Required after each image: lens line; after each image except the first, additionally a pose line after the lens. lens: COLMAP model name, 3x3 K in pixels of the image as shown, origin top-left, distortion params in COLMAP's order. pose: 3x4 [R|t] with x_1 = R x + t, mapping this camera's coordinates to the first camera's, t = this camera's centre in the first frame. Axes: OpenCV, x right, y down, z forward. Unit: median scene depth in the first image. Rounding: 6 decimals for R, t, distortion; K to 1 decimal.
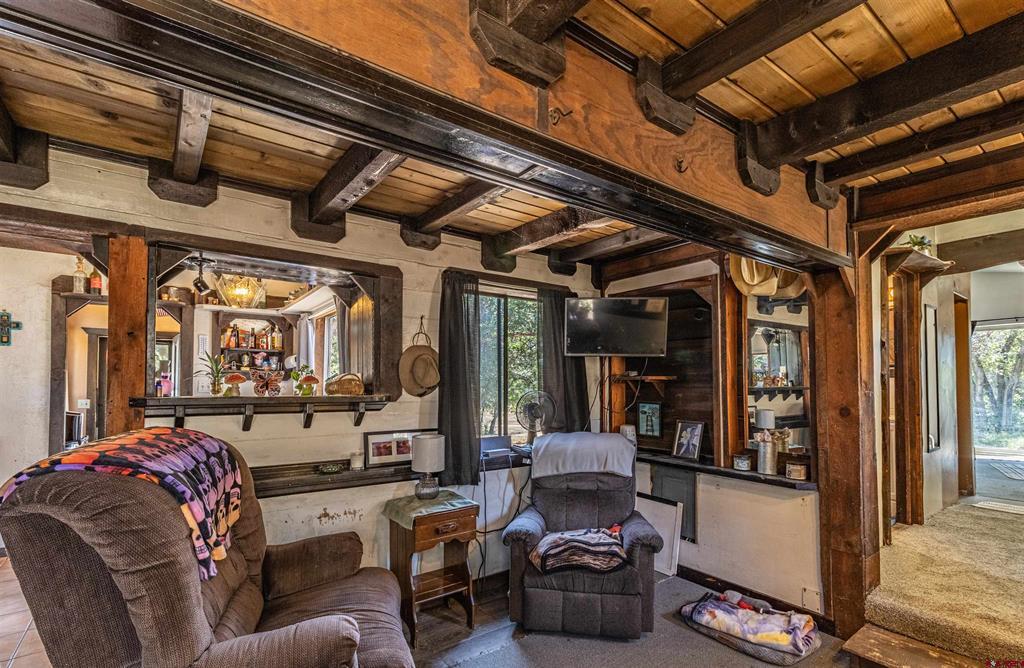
lens RADIAL K [[478.7, 0, 514.7], [0, 478.7, 373.6], [0, 0, 1]] dist [0.001199, -0.000066]
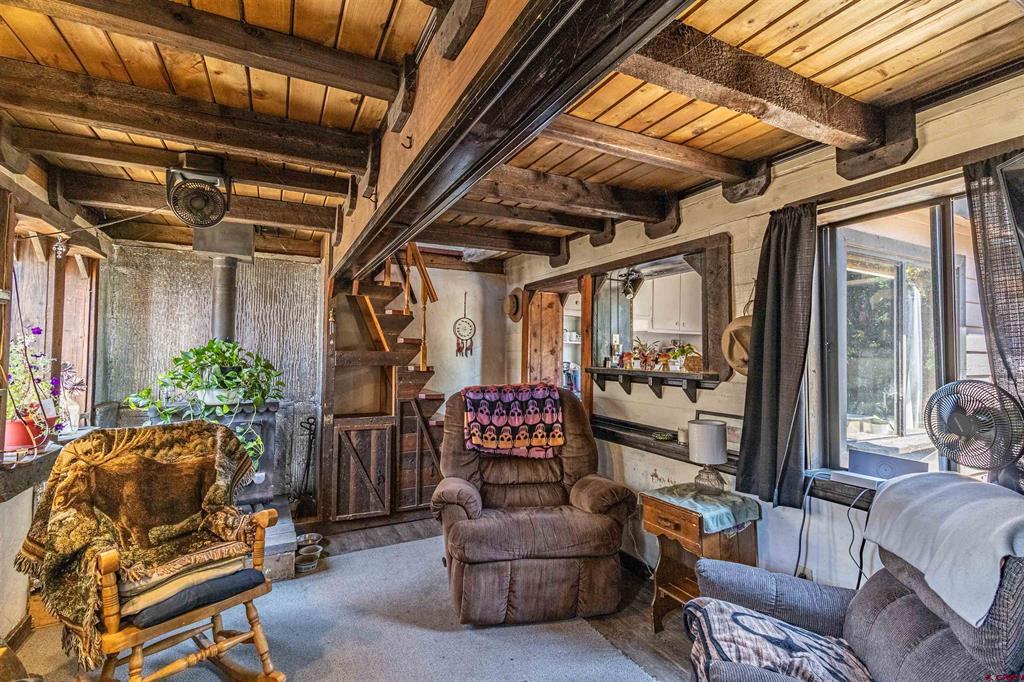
lens RADIAL K [[474.0, 0, 516.0], [0, 474.0, 333.8], [0, 0, 1]] dist [-0.002091, 0.001394]
pose [[-0.159335, -0.045500, -0.986176, 0.727396], [0.013208, 0.998750, -0.048214, 0.007275], [0.987136, -0.020707, -0.158534, 0.787077]]
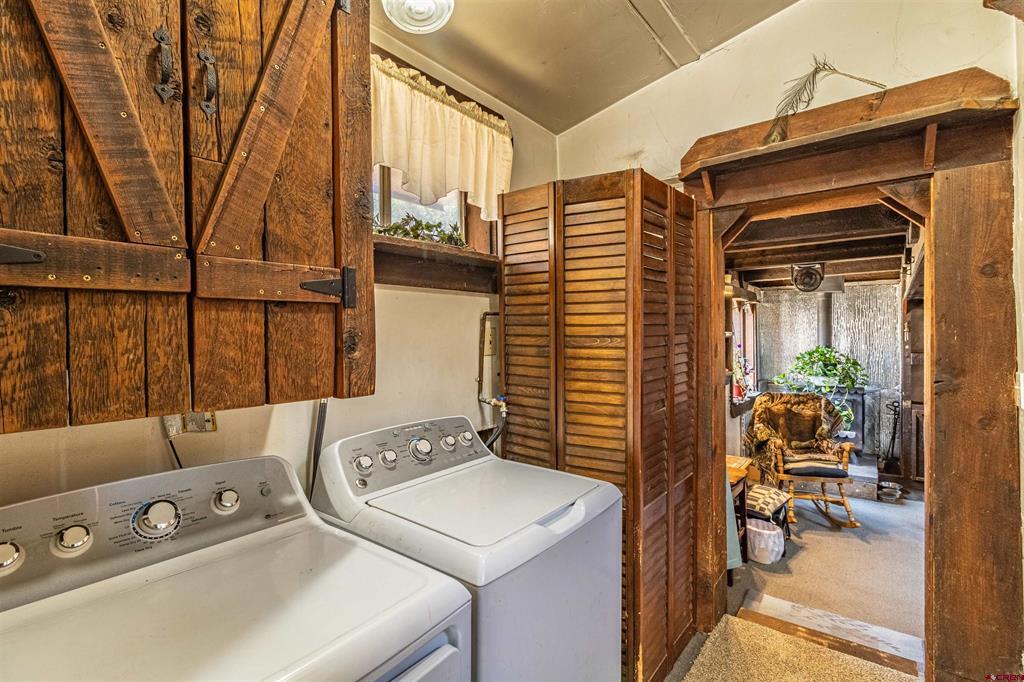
lens RADIAL K [[474.0, 0, 515.2], [0, 474.0, 334.8], [0, 0, 1]] dist [-0.002091, 0.001394]
pose [[-0.964628, 0.004485, -0.263576, 1.388577], [0.010626, 0.999704, -0.021878, -0.061746], [0.263400, -0.023905, -0.964390, 1.397016]]
